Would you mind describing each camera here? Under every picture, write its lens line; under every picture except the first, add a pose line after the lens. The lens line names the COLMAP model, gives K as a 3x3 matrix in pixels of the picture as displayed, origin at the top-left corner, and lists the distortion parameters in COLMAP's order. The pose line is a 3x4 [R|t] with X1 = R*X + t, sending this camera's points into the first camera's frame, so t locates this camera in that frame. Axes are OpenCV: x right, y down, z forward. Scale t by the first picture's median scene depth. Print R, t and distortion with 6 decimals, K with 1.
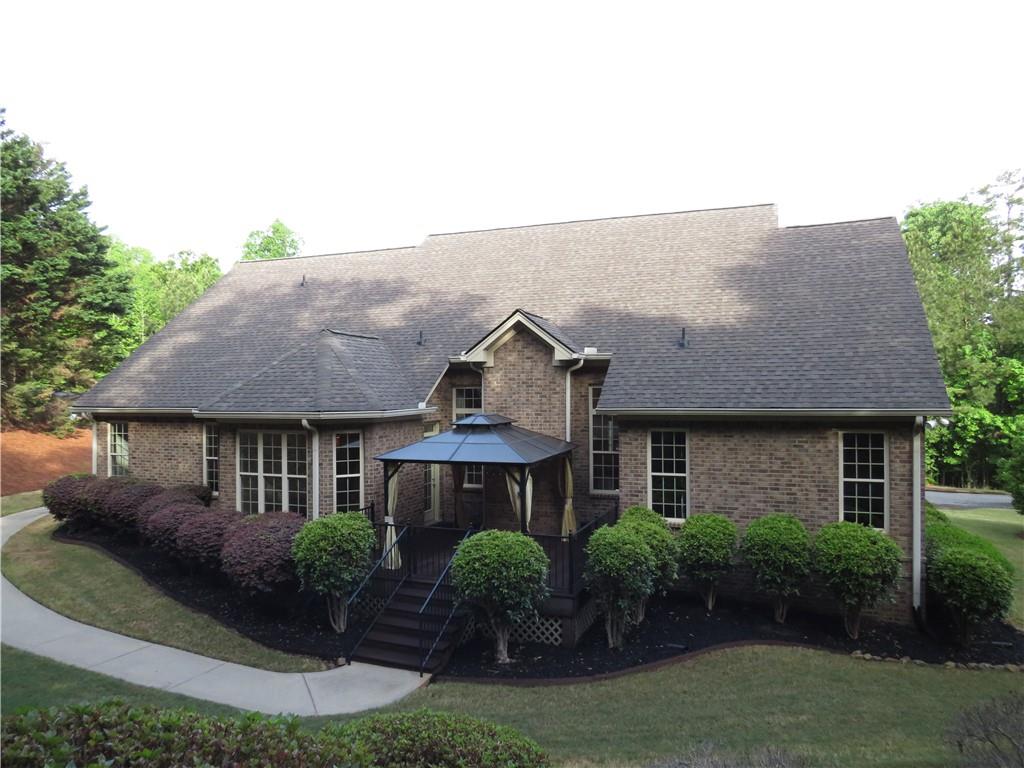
lens RADIAL K [[725.9, 0, 512.0], [0, 725.9, 384.0], [0, 0, 1]] dist [-0.034771, 0.001618]
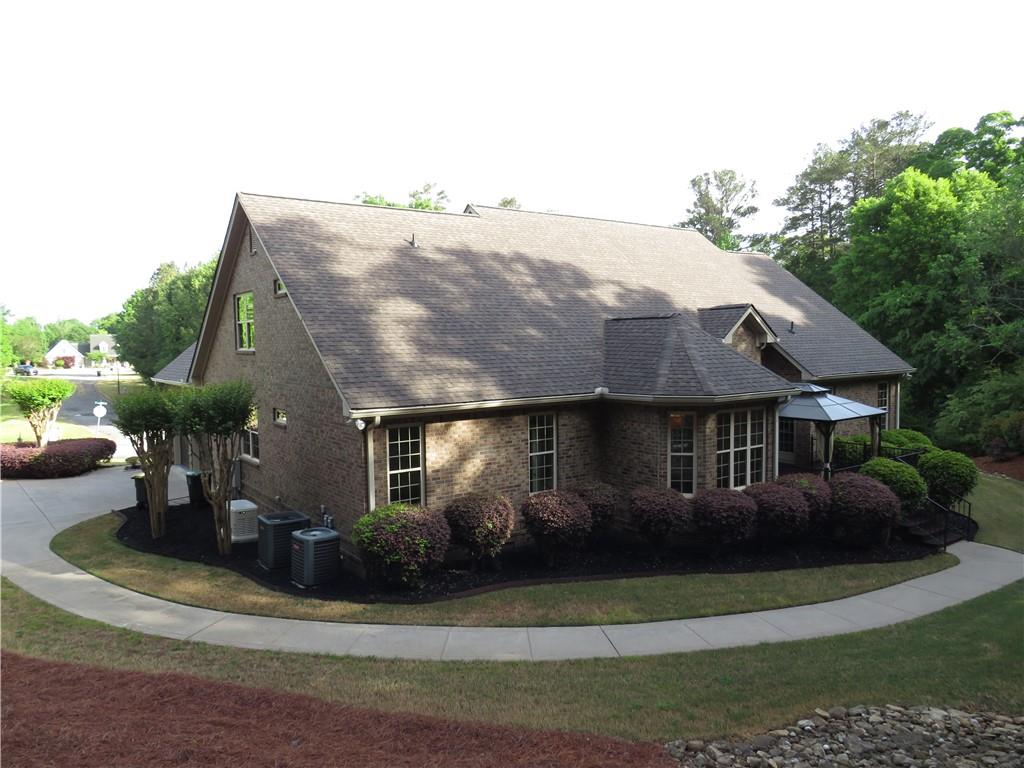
lens RADIAL K [[725.9, 0, 512.0], [0, 725.9, 384.0], [0, 0, 1]] dist [-0.034771, 0.001618]
pose [[0.549451, -0.049537, 0.834056, -1.451114], [0.008127, 0.998510, 0.053951, -0.034957], [-0.835487, -0.022866, 0.549035, 0.696837]]
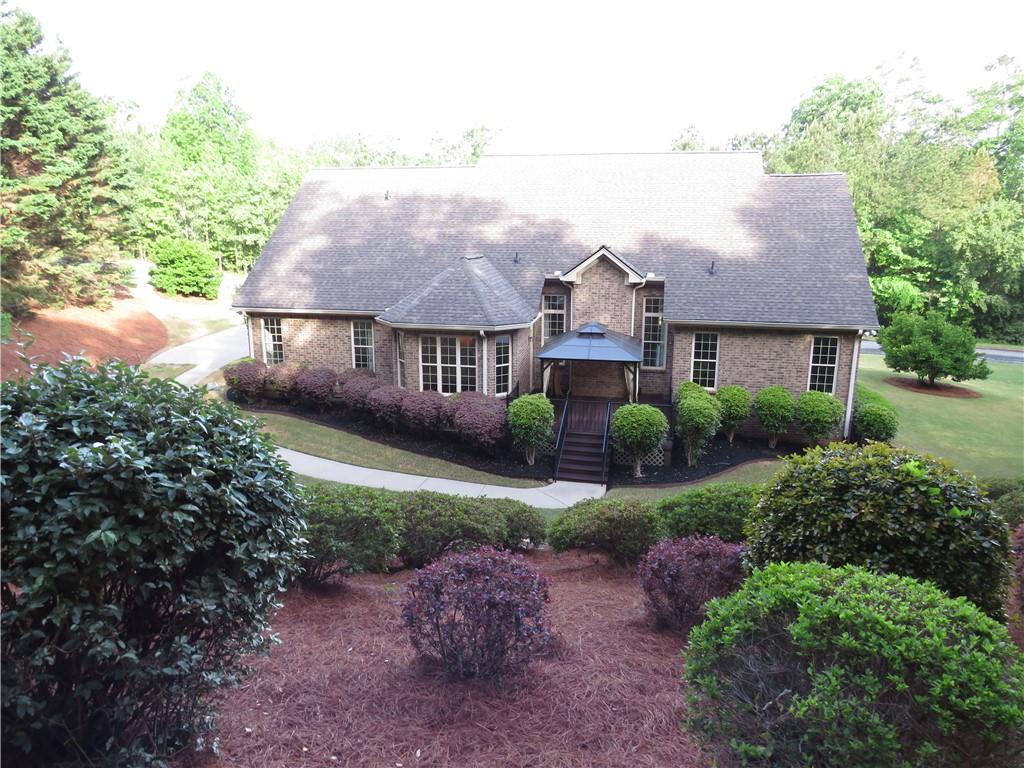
lens RADIAL K [[725.9, 0, 512.0], [0, 725.9, 384.0], [0, 0, 1]] dist [-0.034771, 0.001618]
pose [[0.986741, -0.026011, 0.160204, -0.446827], [-0.011599, 0.973249, 0.229459, -0.179934], [-0.161887, -0.228274, 0.960043, -0.453952]]
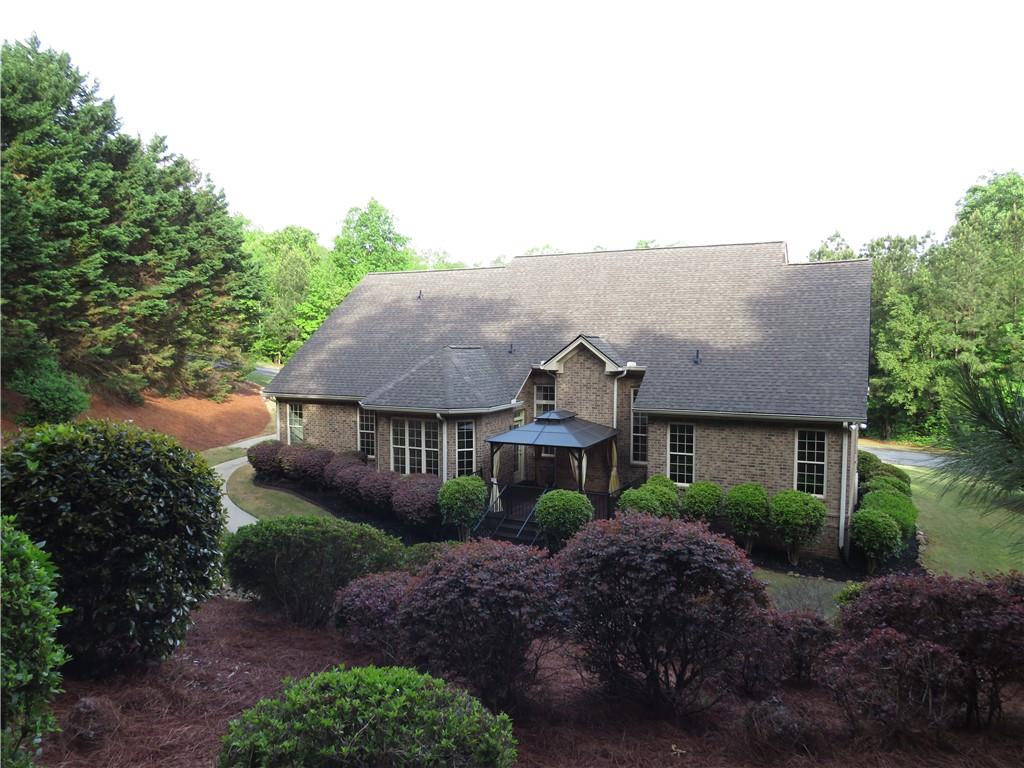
lens RADIAL K [[725.9, 0, 512.0], [0, 725.9, 384.0], [0, 0, 1]] dist [-0.034771, 0.001618]
pose [[0.994753, 0.012387, -0.101555, 0.021657], [-0.005279, 0.997535, 0.069967, -0.115411], [0.102171, -0.069064, 0.992366, -0.476223]]
